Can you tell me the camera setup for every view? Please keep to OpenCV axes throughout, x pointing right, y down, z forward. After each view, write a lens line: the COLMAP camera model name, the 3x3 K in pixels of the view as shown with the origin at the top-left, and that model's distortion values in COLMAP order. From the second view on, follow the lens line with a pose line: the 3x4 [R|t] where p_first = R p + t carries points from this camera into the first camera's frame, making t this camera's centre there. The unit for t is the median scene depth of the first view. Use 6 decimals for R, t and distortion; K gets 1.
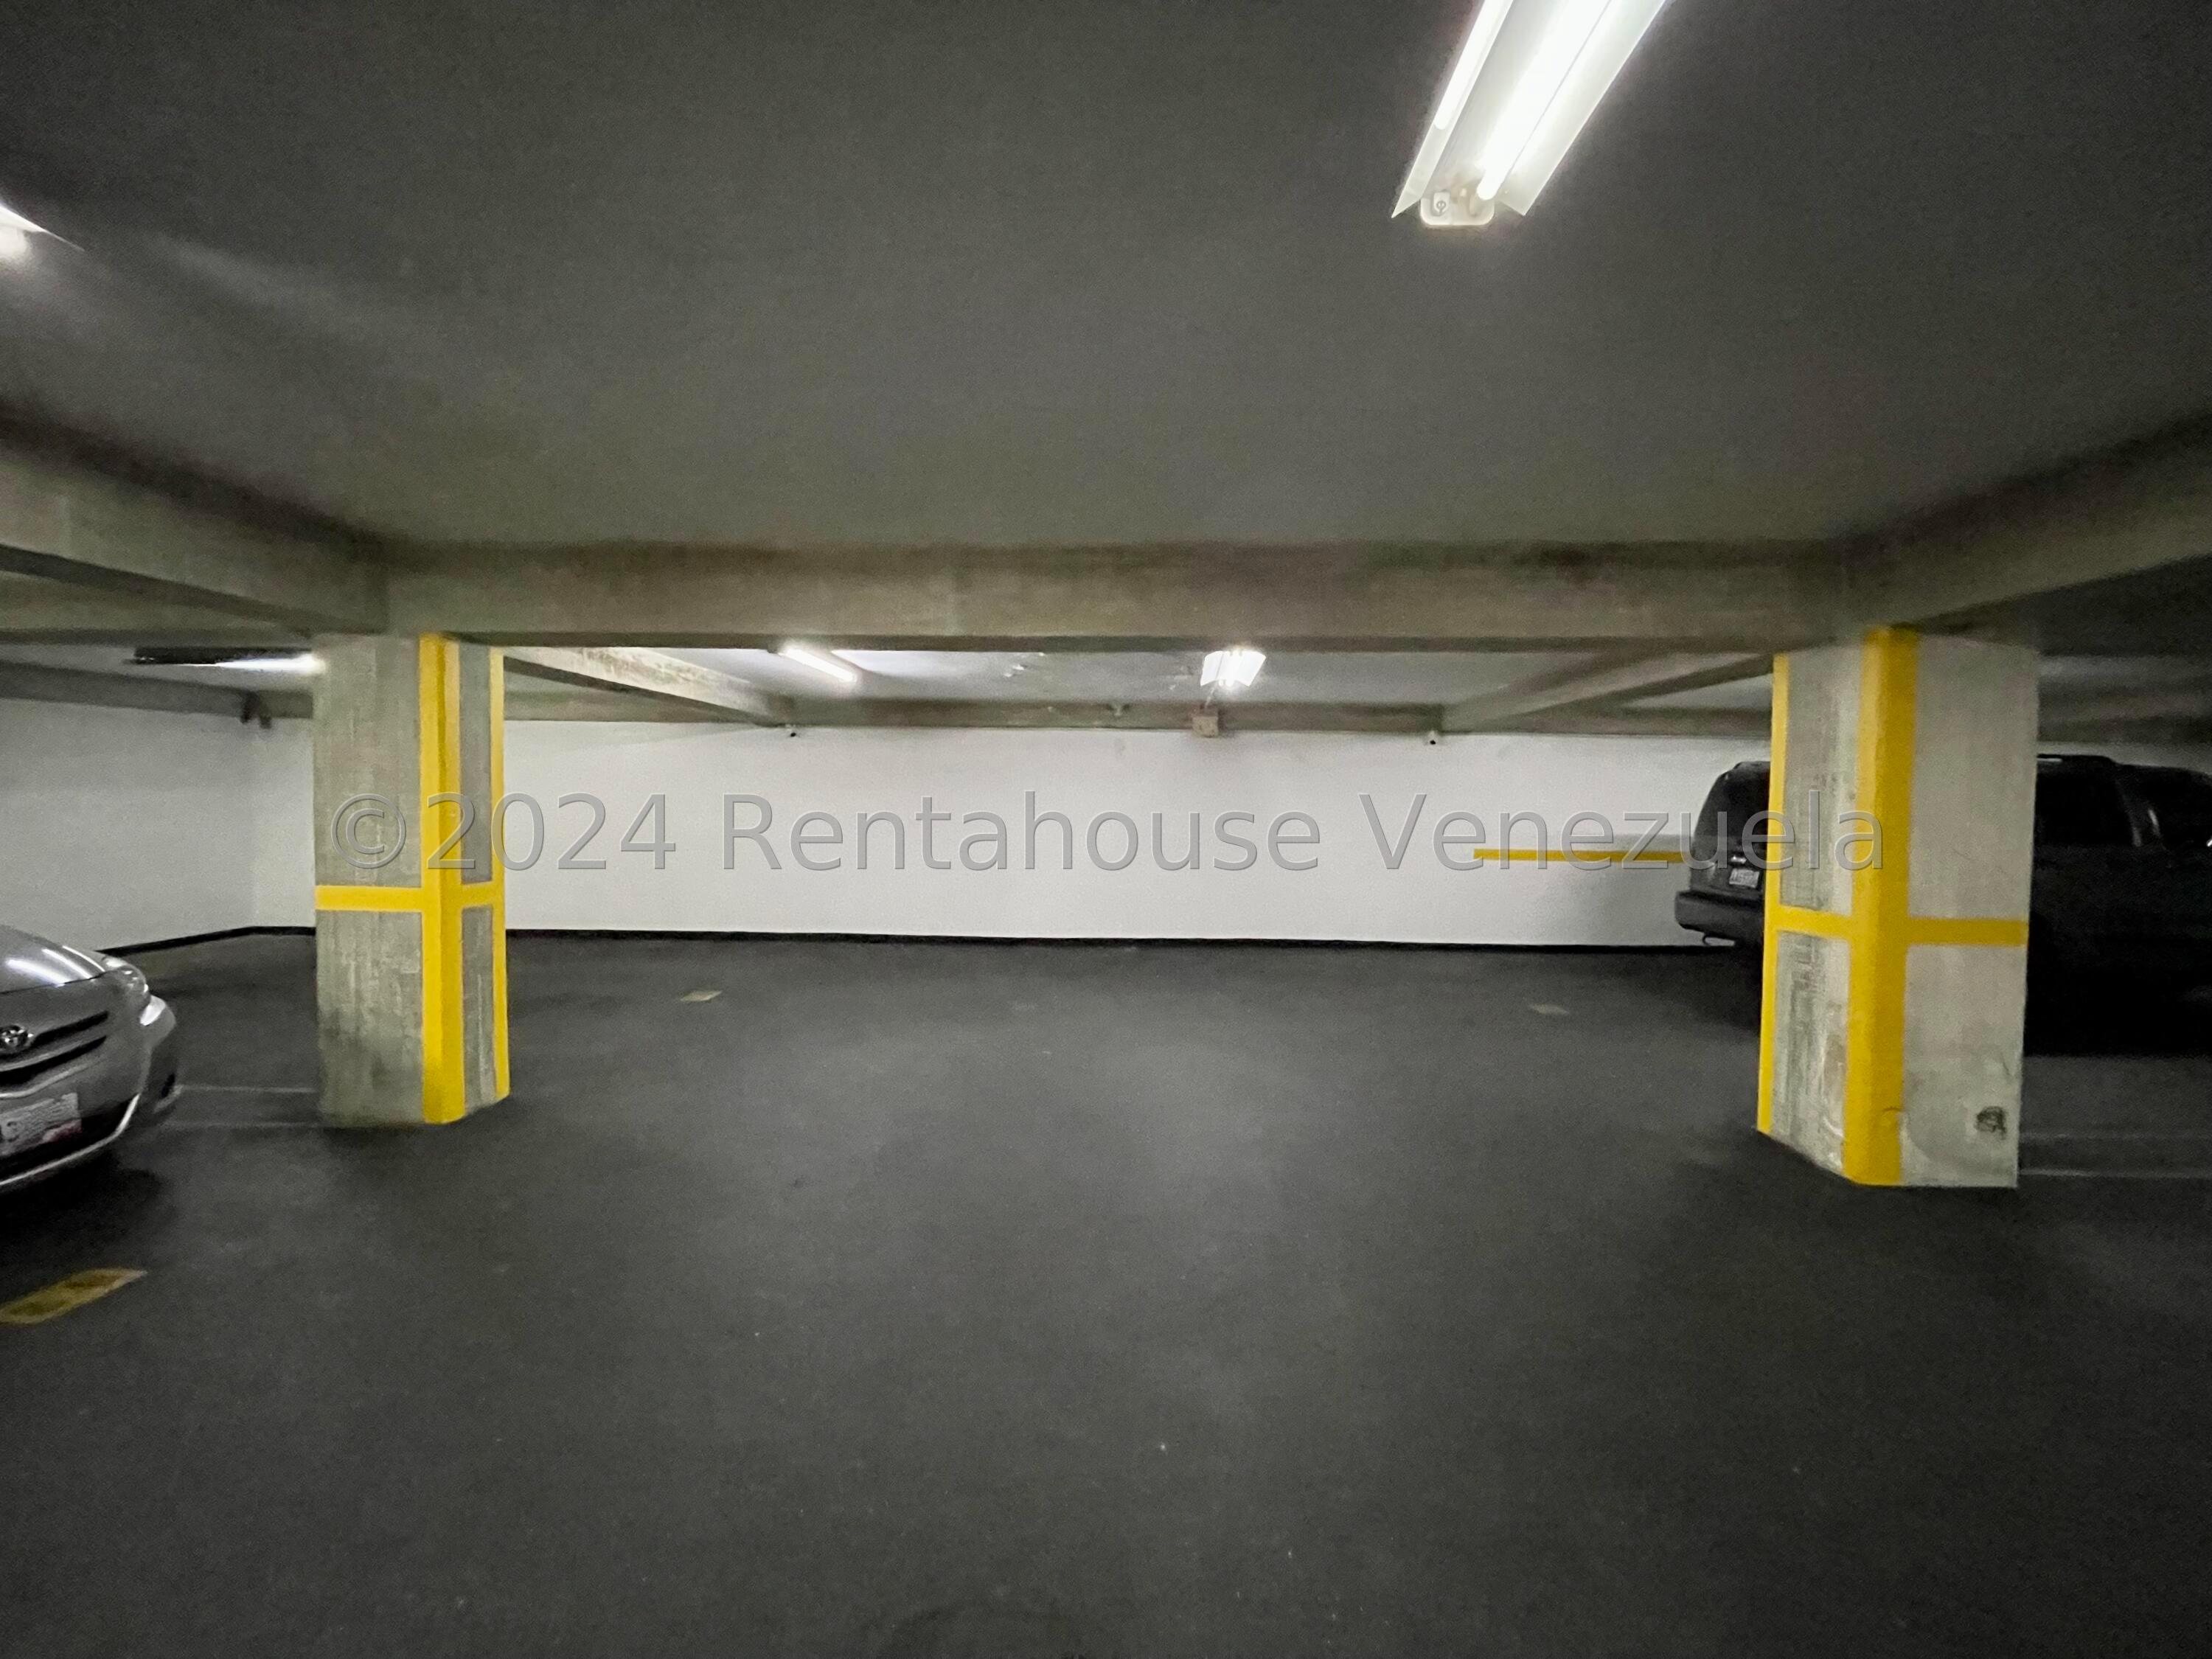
lens RADIAL K [[897.9, 0, 1102.7], [0, 897.9, 830.2], [0, 0, 1]] dist [-0.000791, 0.000649]
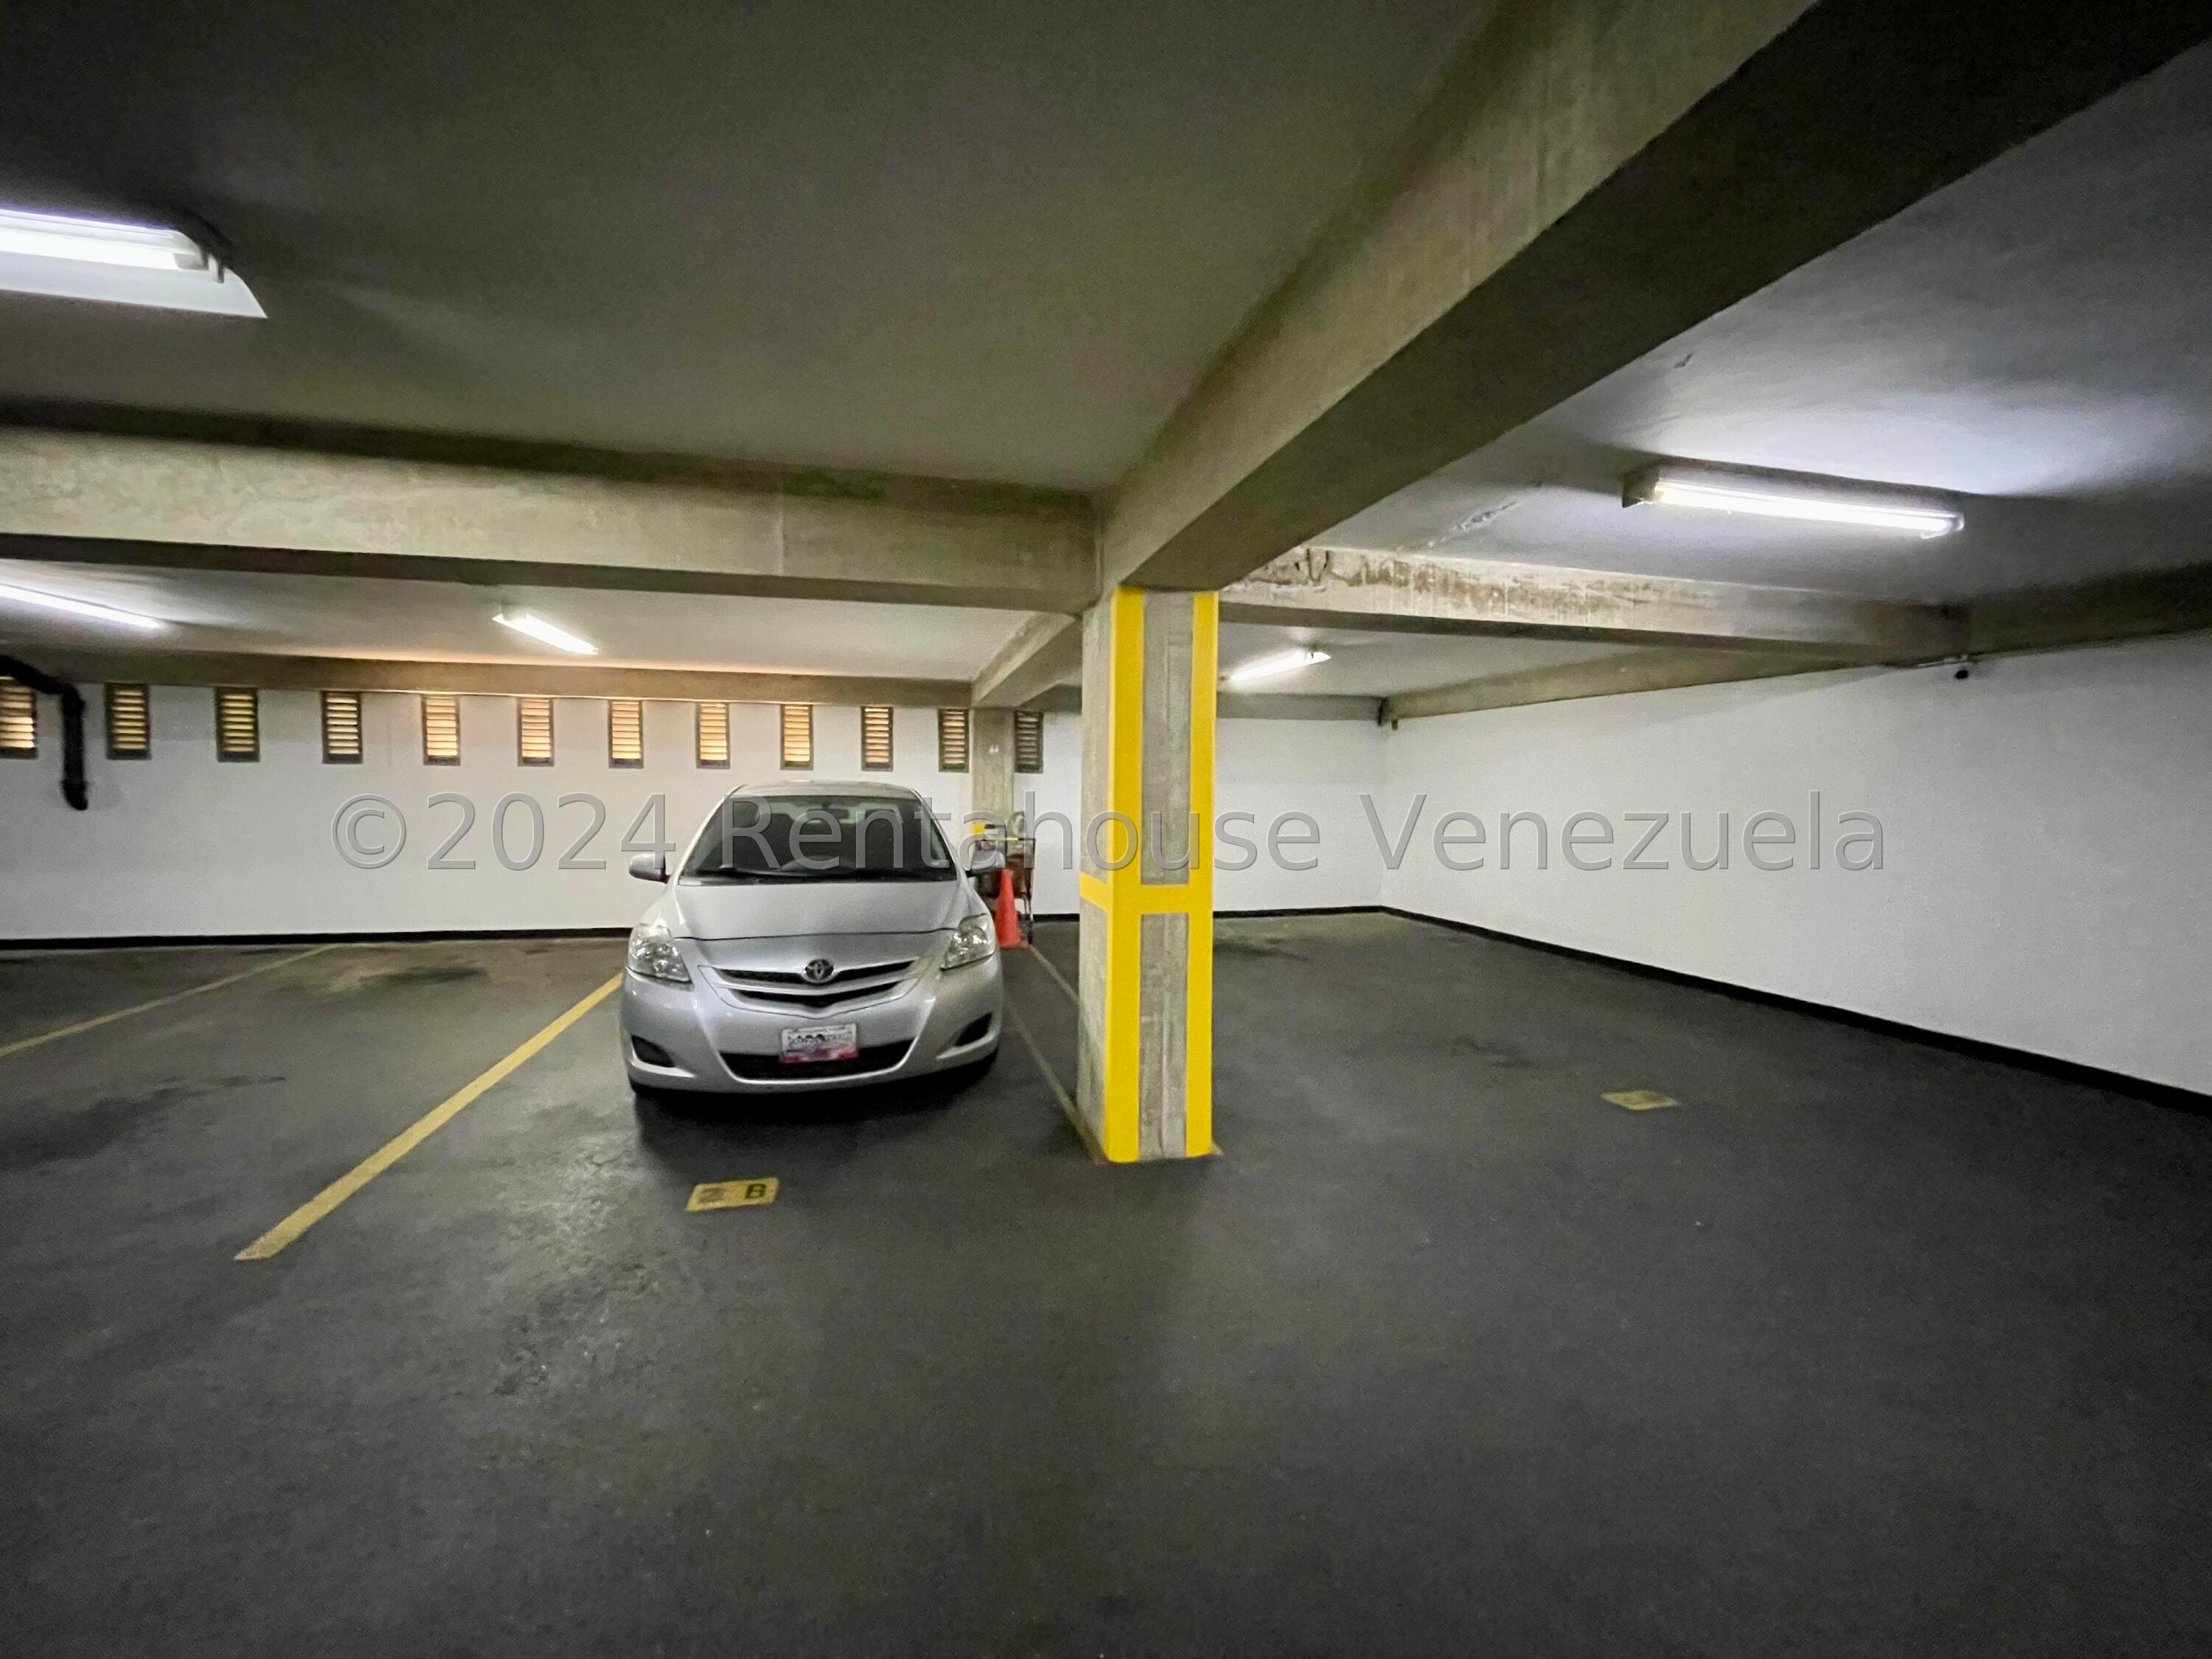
lens RADIAL K [[897.9, 0, 1102.7], [0, 897.9, 830.2], [0, 0, 1]] dist [-0.000791, 0.000649]
pose [[0.279682, 0.038476, -0.959321, 0.069372], [-0.040861, 0.998768, 0.028145, -0.011778], [0.959223, 0.031327, 0.280910, 0.677334]]
